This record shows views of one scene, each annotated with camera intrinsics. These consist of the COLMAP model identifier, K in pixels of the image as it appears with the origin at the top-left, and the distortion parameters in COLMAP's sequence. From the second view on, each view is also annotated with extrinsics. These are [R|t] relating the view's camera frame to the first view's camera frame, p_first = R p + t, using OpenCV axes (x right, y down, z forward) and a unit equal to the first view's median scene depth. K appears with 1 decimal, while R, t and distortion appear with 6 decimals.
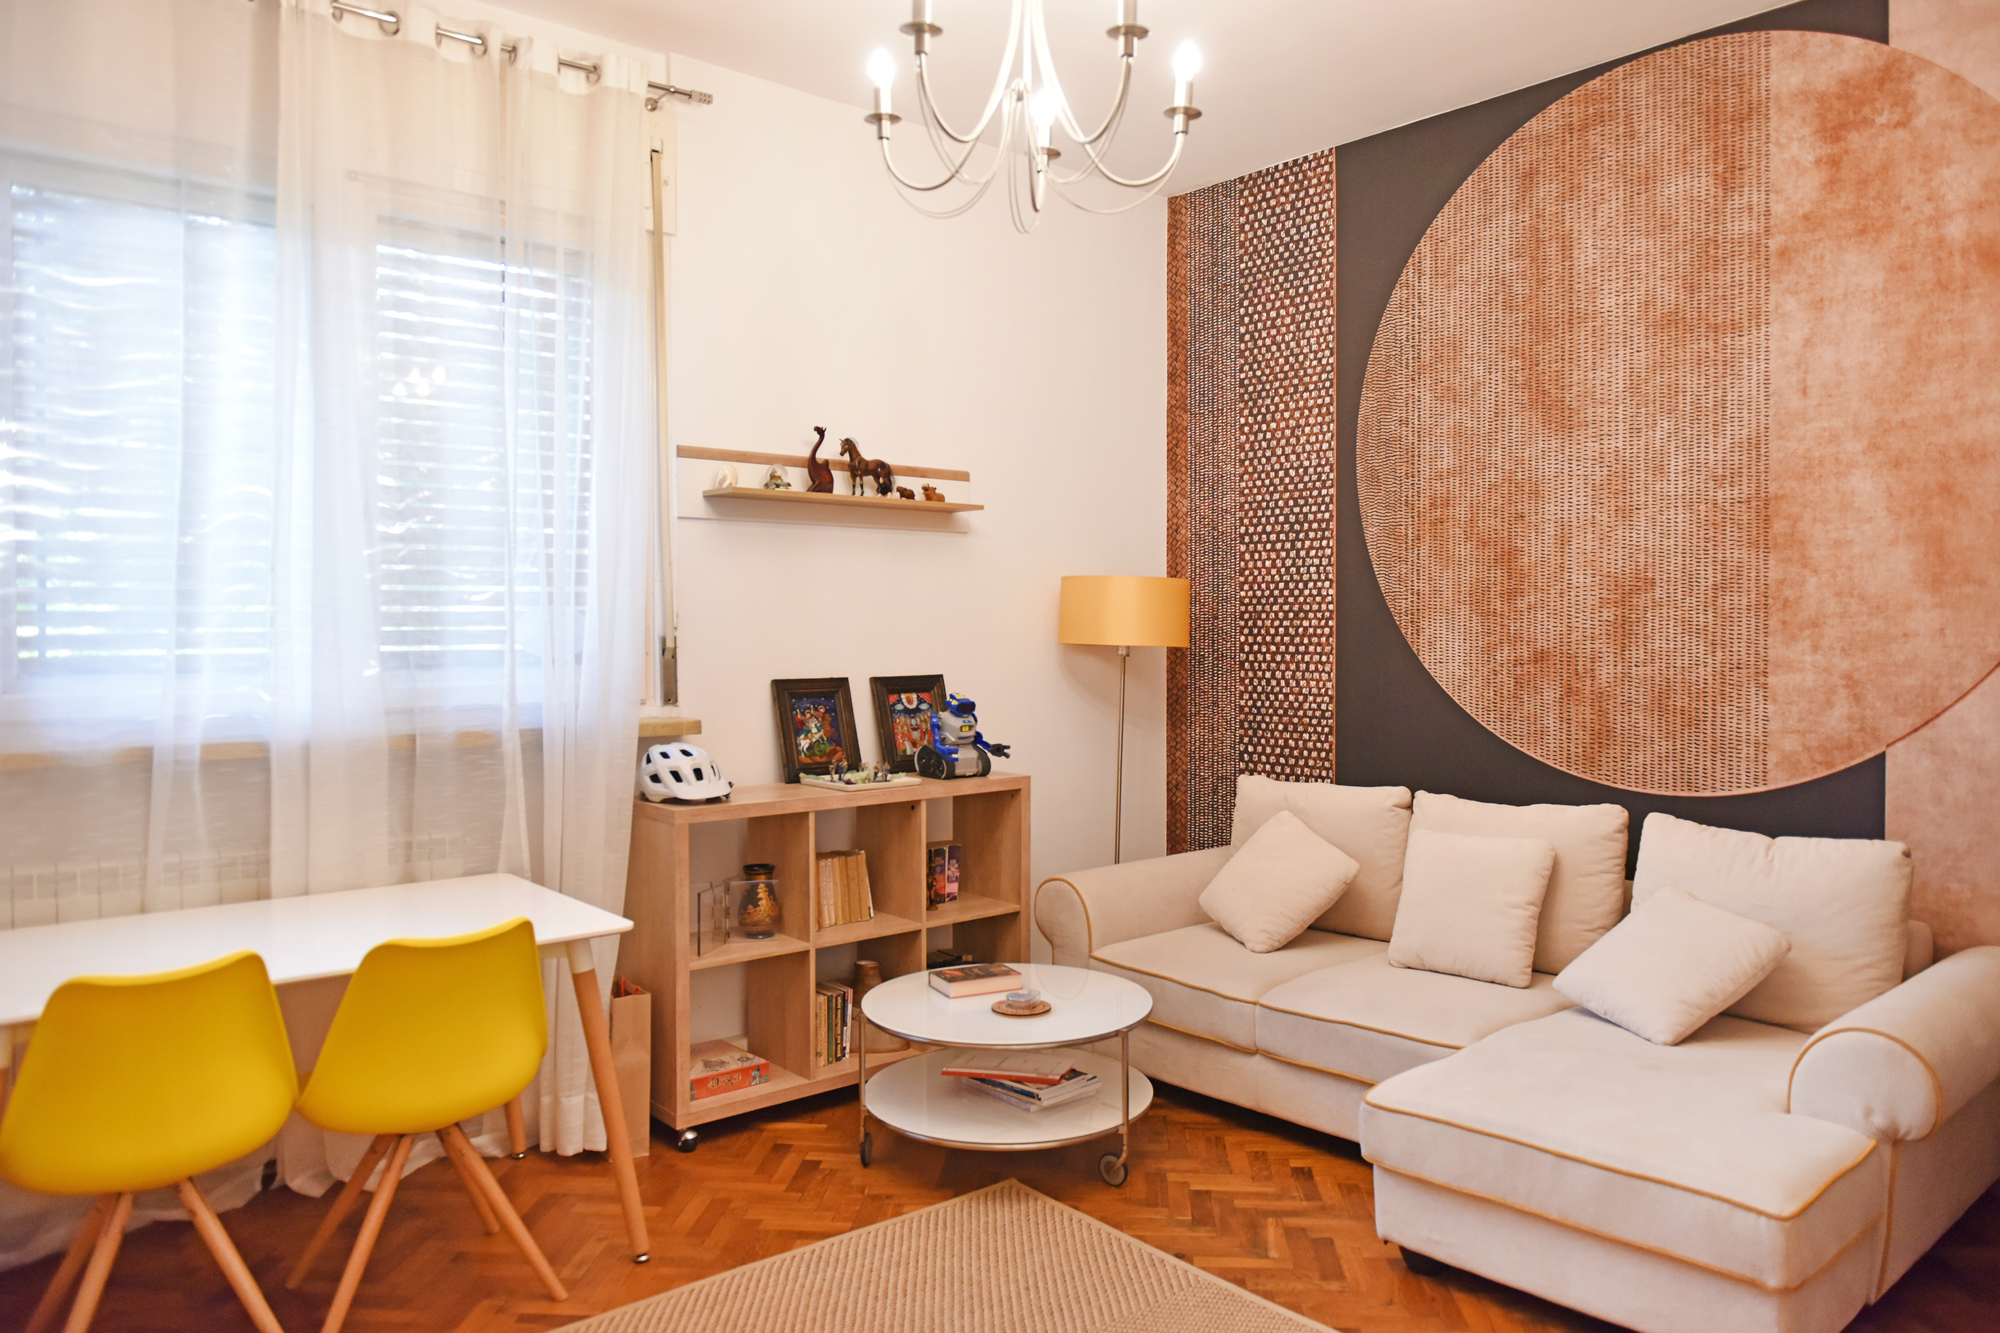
lens RADIAL K [[1352.3, 0, 1008.6], [0, 1352.3, 642.7], [0, 0, 1]] dist [-0.001454, -0.001939]
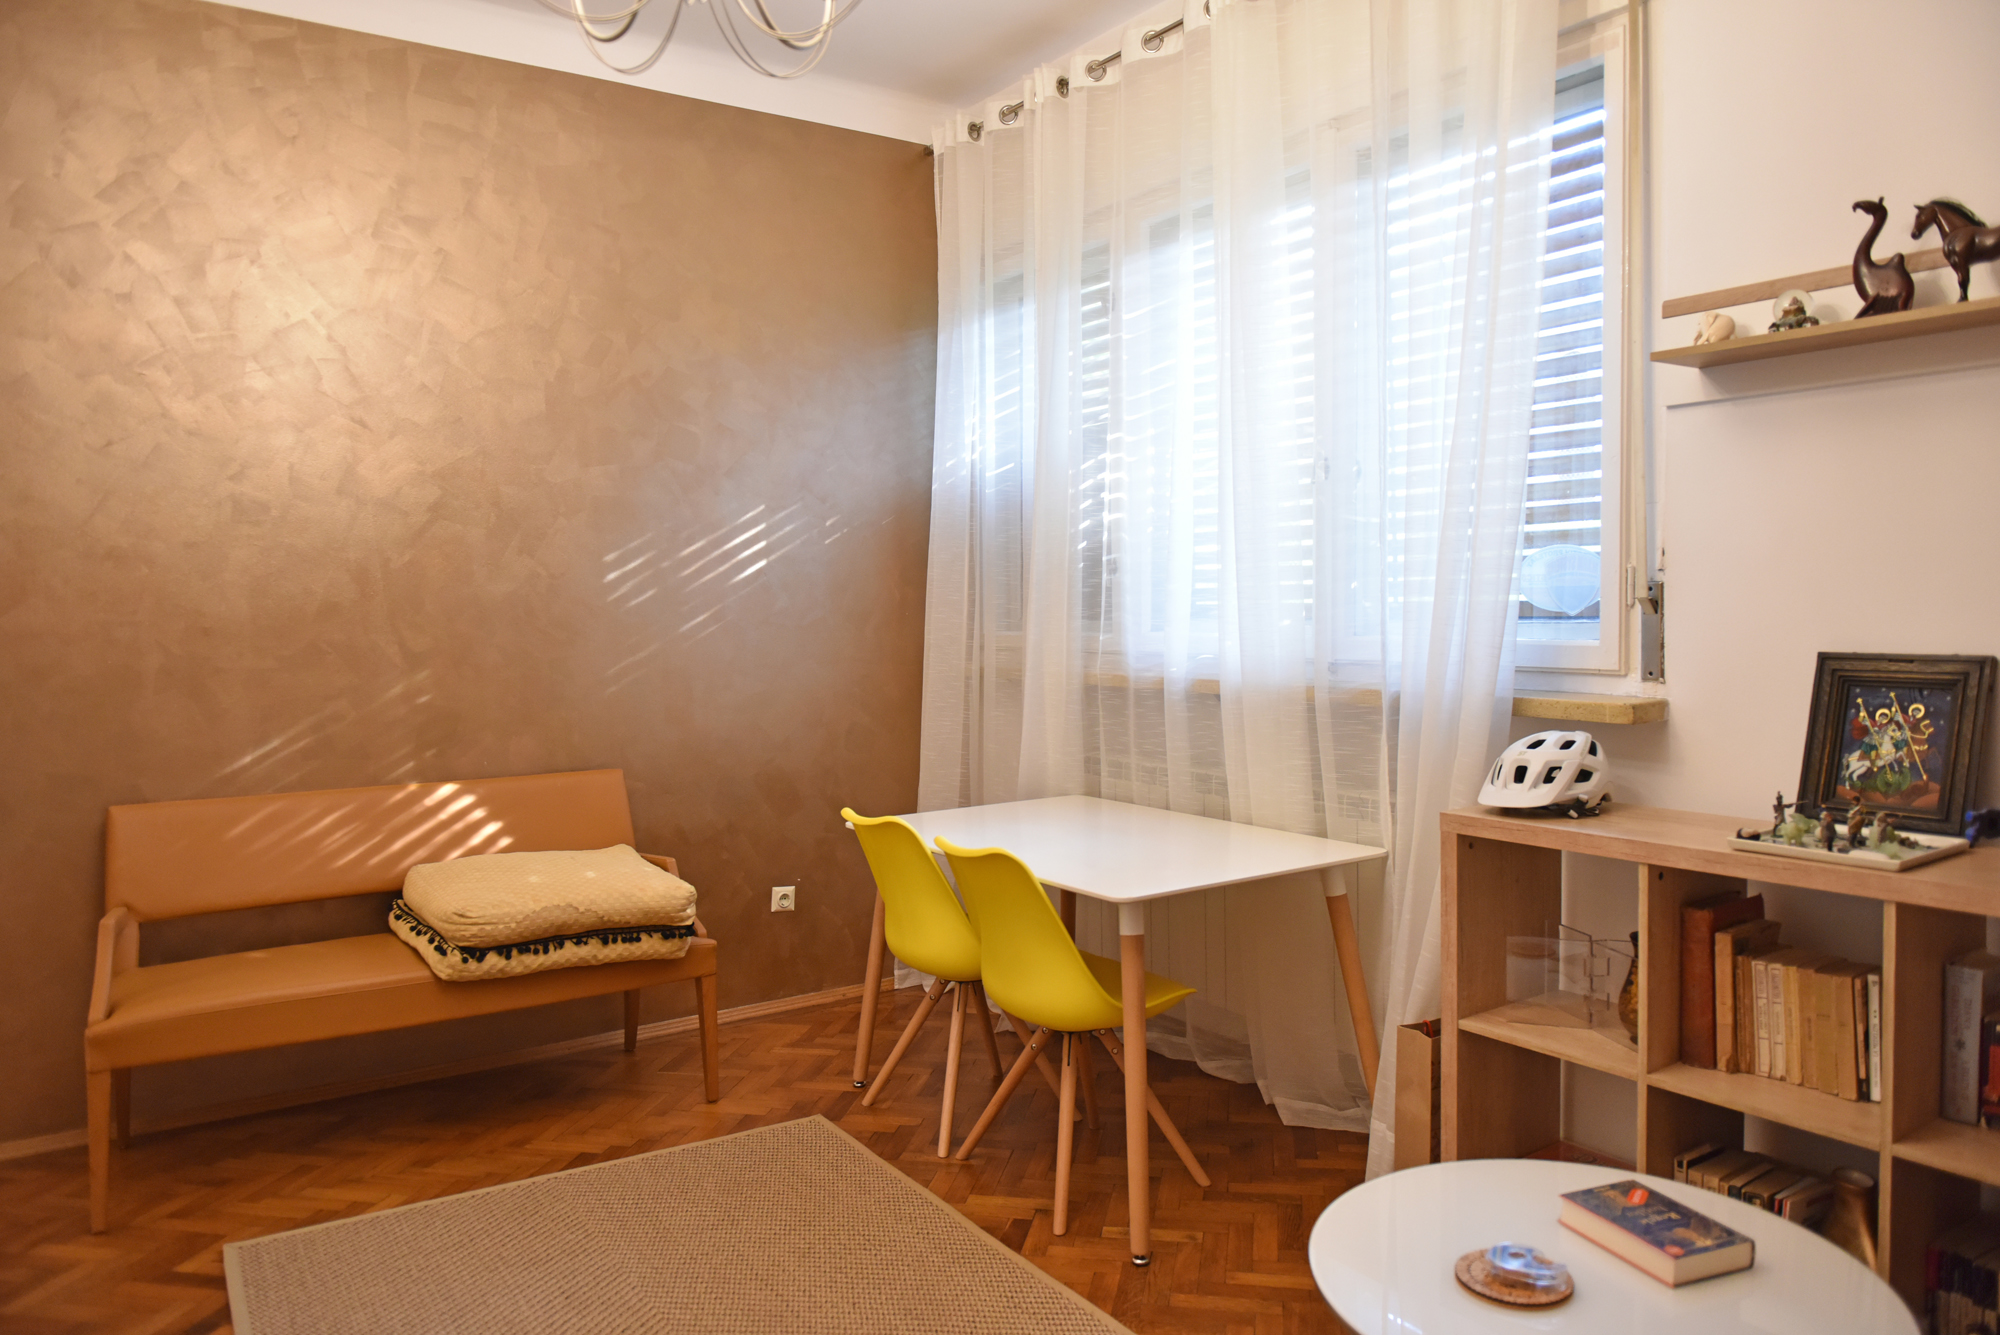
lens RADIAL K [[1352.3, 0, 1008.6], [0, 1352.3, 643.7], [0, 0, 1]] dist [-0.001454, -0.001939]
pose [[-0.097164, 0.031365, -0.994774, 0.840134], [0.003520, 0.999508, 0.031170, 0.007478], [0.995262, -0.000473, -0.097226, 1.313548]]
